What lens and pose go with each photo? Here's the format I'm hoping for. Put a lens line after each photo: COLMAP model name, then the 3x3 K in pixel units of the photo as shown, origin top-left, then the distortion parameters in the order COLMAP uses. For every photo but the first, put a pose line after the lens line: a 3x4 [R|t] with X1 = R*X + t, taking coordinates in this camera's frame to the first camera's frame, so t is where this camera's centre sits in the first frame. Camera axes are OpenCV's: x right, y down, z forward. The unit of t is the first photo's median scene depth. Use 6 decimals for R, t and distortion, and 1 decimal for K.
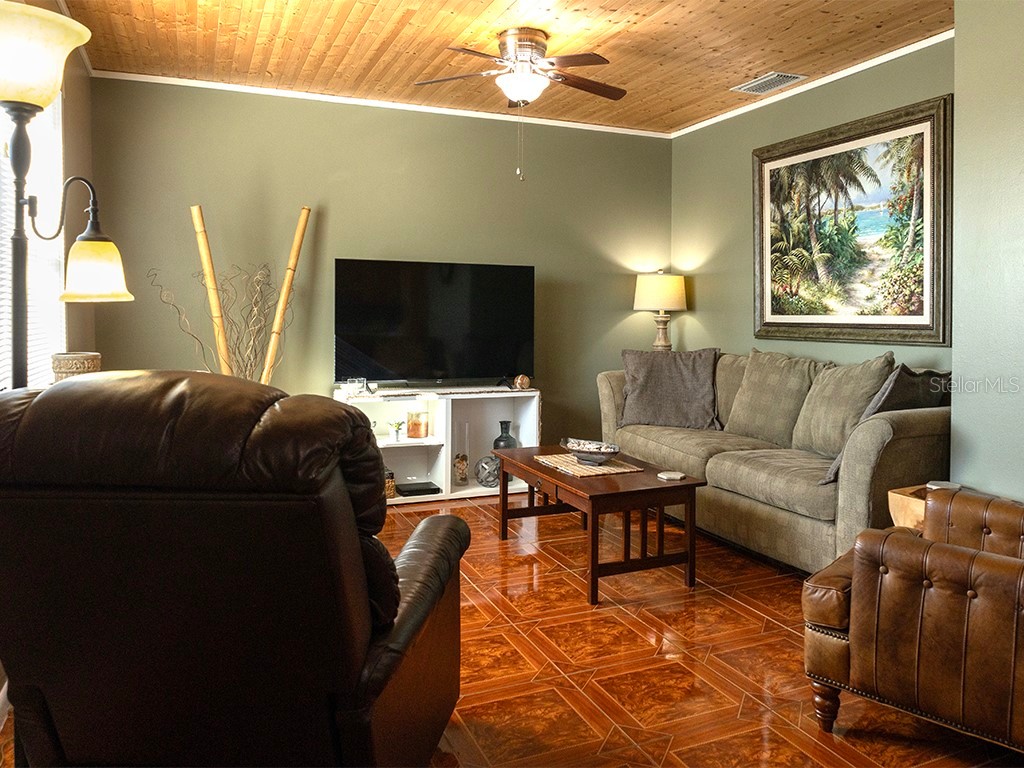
lens RADIAL K [[779.2, 0, 578.0], [0, 779.2, 330.0], [0, 0, 1]] dist [-0.005440, -0.006539]
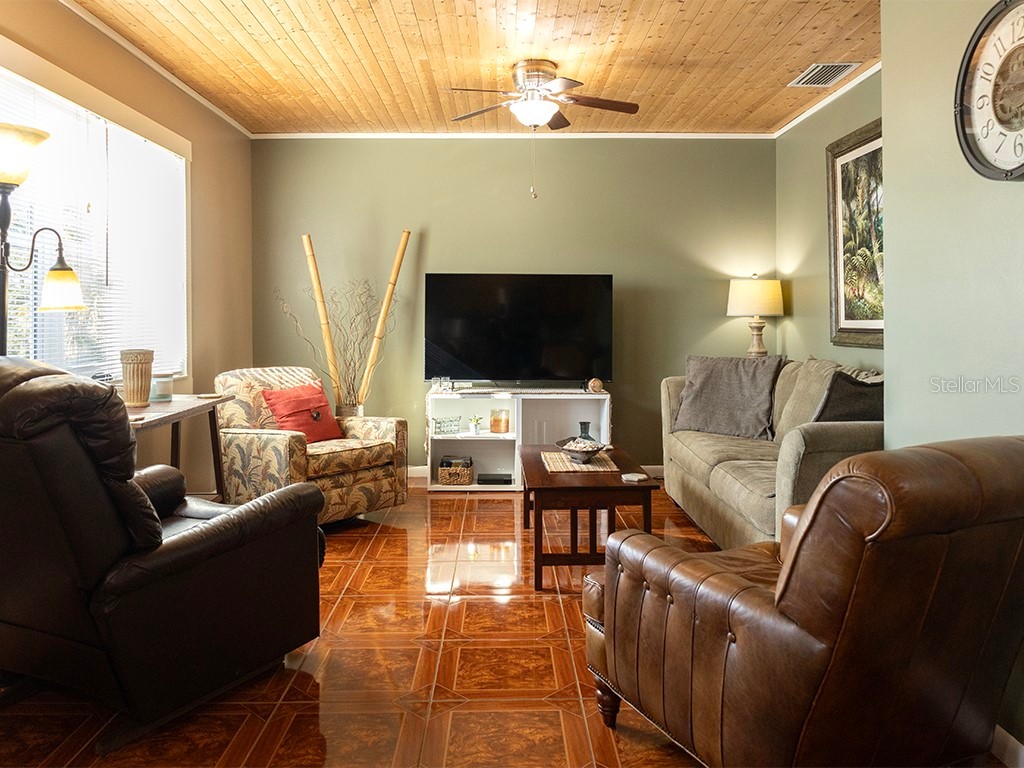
lens RADIAL K [[779.2, 0, 550.1], [0, 779.2, 315.9], [0, 0, 1]] dist [-0.005440, -0.006539]
pose [[0.919542, -0.007496, -0.392920, 0.306896], [-0.003673, 0.999611, -0.027664, 0.002900], [0.392974, 0.026881, 0.919157, 0.007734]]
